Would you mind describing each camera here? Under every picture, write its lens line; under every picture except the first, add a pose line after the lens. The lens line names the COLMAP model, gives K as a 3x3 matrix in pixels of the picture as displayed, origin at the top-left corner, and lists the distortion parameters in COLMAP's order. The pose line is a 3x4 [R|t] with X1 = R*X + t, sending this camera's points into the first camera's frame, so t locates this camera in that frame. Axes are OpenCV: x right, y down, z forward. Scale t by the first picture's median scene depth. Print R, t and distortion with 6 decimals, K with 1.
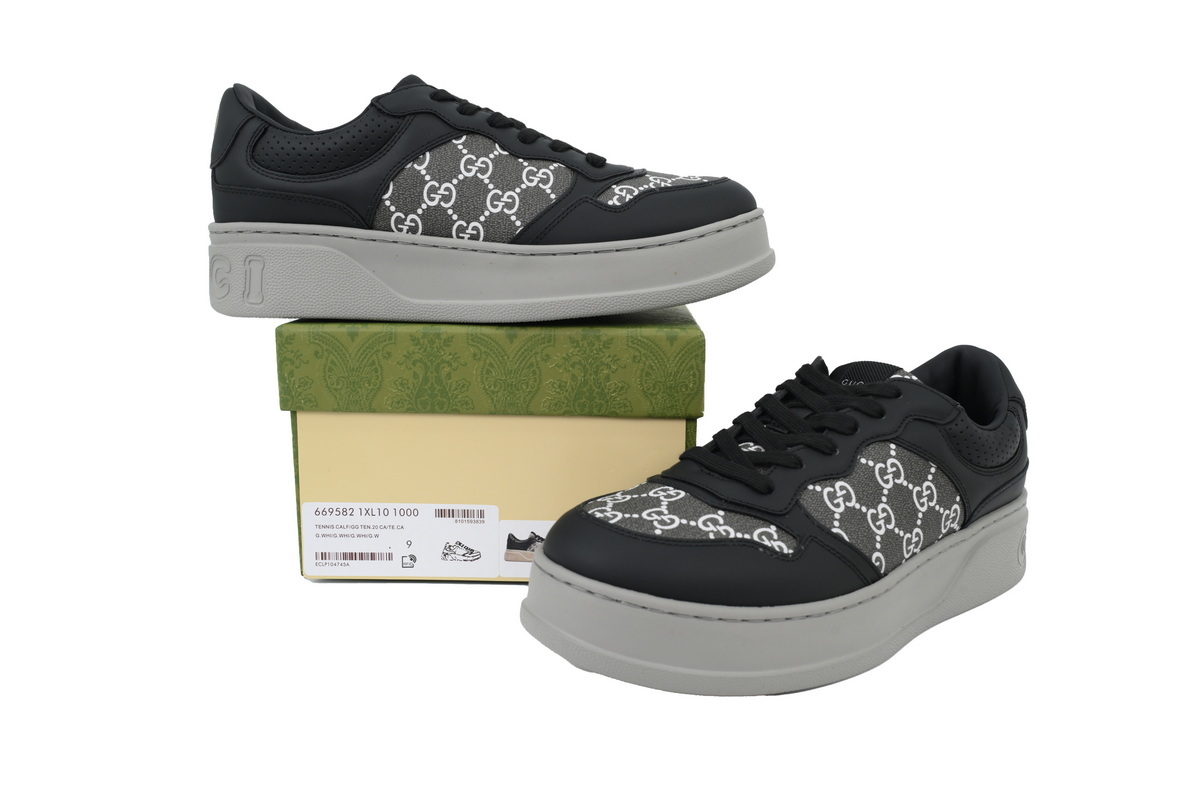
lens RADIAL K [[959.5, 0, 599.6], [0, 959.5, 396.6], [0, 0, 1]] dist [-0.006497, 0.003984]
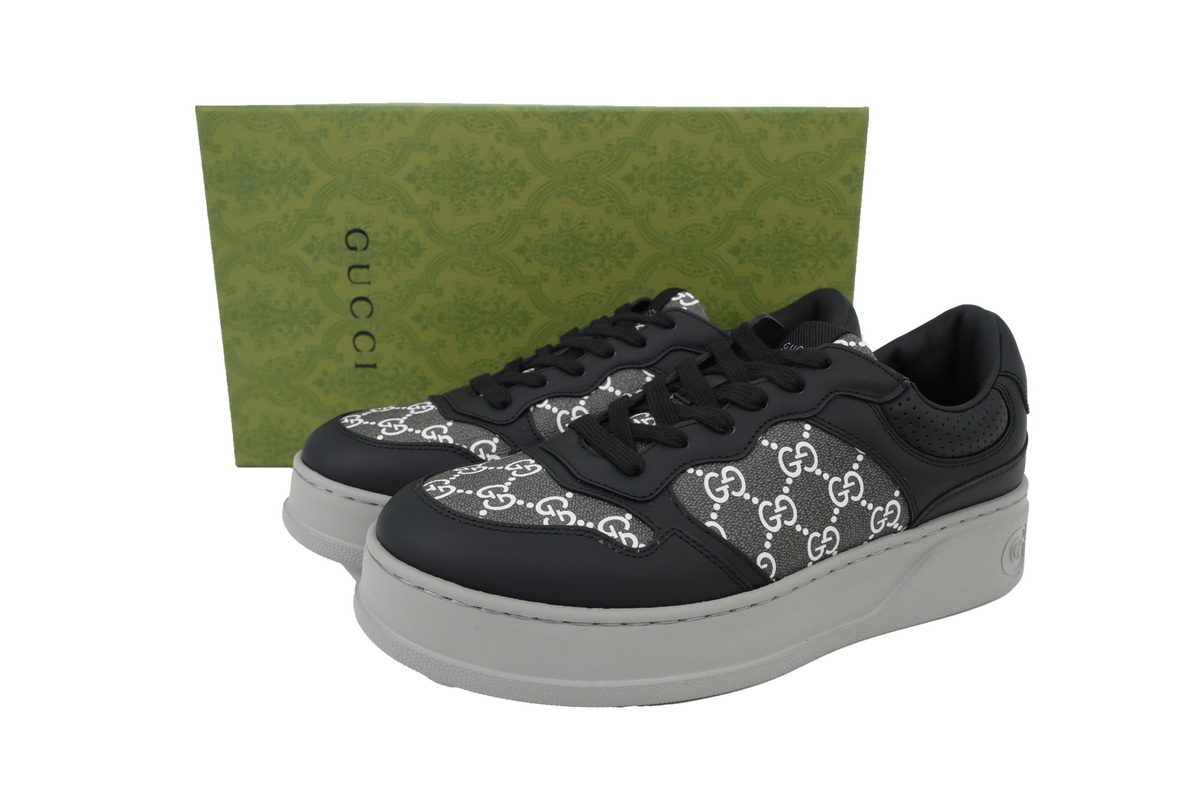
lens RADIAL K [[959.5, 0, 600.1], [0, 959.5, 403.5], [0, 0, 1]] dist [-0.006497, 0.003984]
pose [[0.978501, 0.050015, -0.200085, 0.306993], [-0.034971, 0.996338, 0.078026, -0.028389], [0.203254, -0.069351, 0.976667, 0.156676]]
